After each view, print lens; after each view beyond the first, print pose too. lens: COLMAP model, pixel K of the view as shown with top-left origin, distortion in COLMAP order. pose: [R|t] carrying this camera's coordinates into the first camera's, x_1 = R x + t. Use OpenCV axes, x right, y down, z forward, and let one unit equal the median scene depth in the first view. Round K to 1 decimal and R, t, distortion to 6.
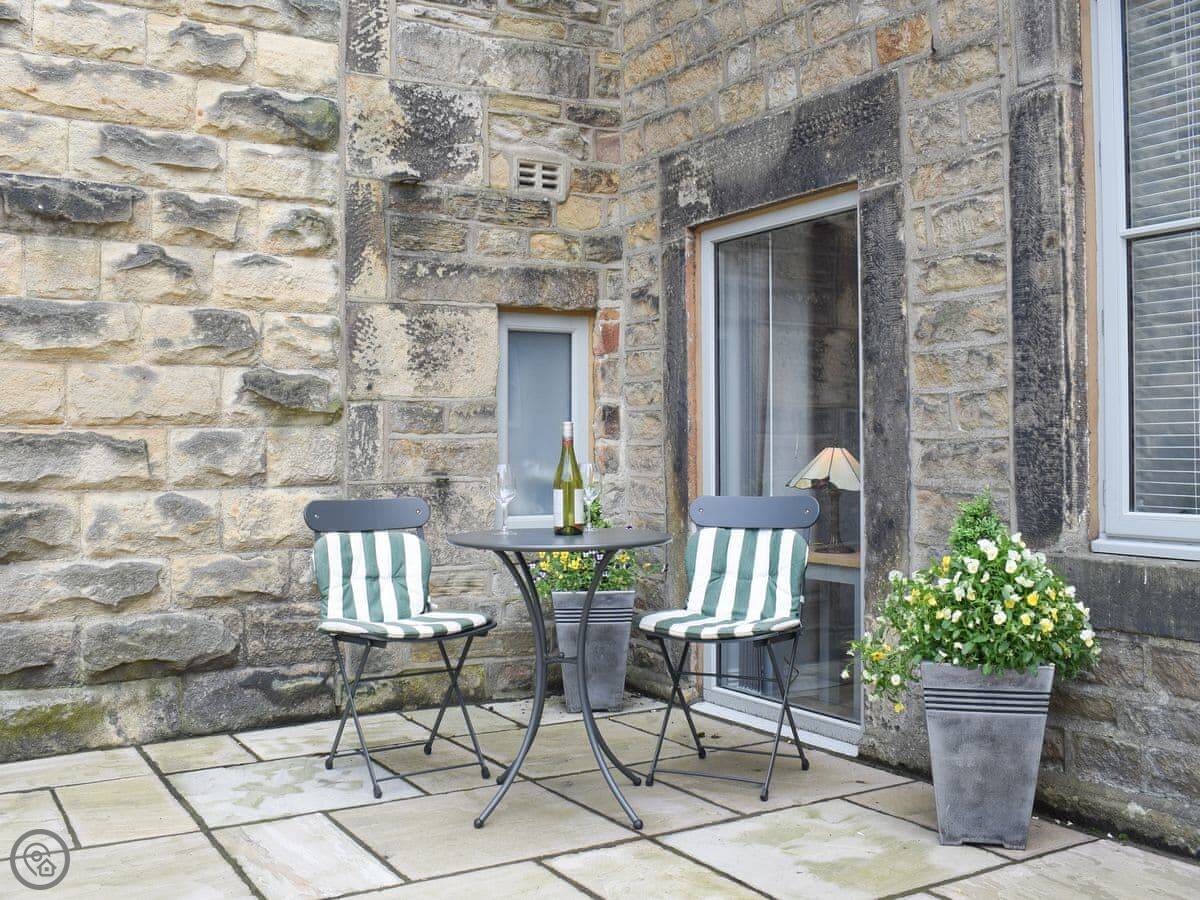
lens RADIAL K [[1173.1, 0, 600.0], [0, 1173.1, 450.0], [0, 0, 1]] dist [-0.122748, 0.022112]
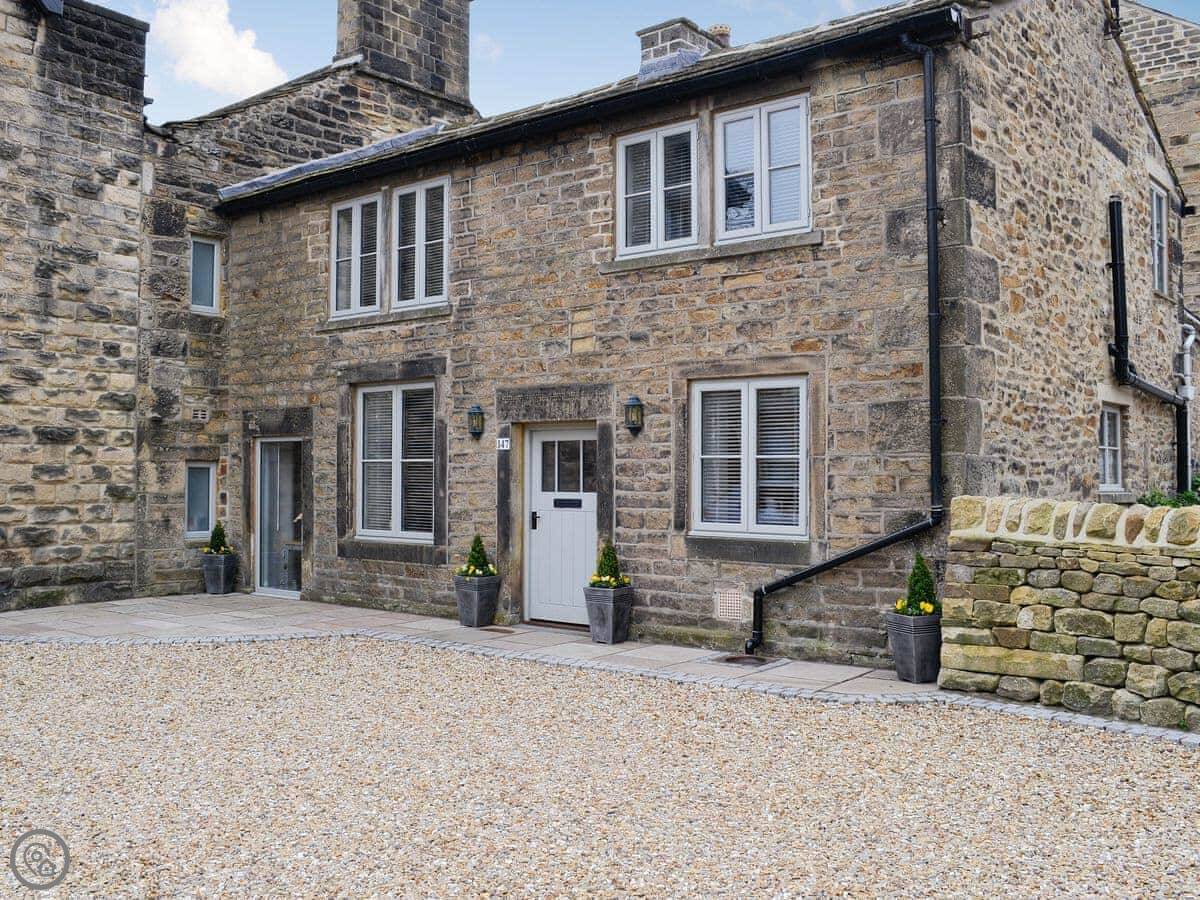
lens RADIAL K [[1173.1, 0, 600.0], [0, 1173.1, 450.0], [0, 0, 1]] dist [-0.122748, 0.022112]
pose [[0.931736, 0.014612, 0.362841, -0.192472], [-0.008092, 0.999777, -0.019483, -0.112928], [-0.363045, 0.015217, 0.931647, -2.345455]]
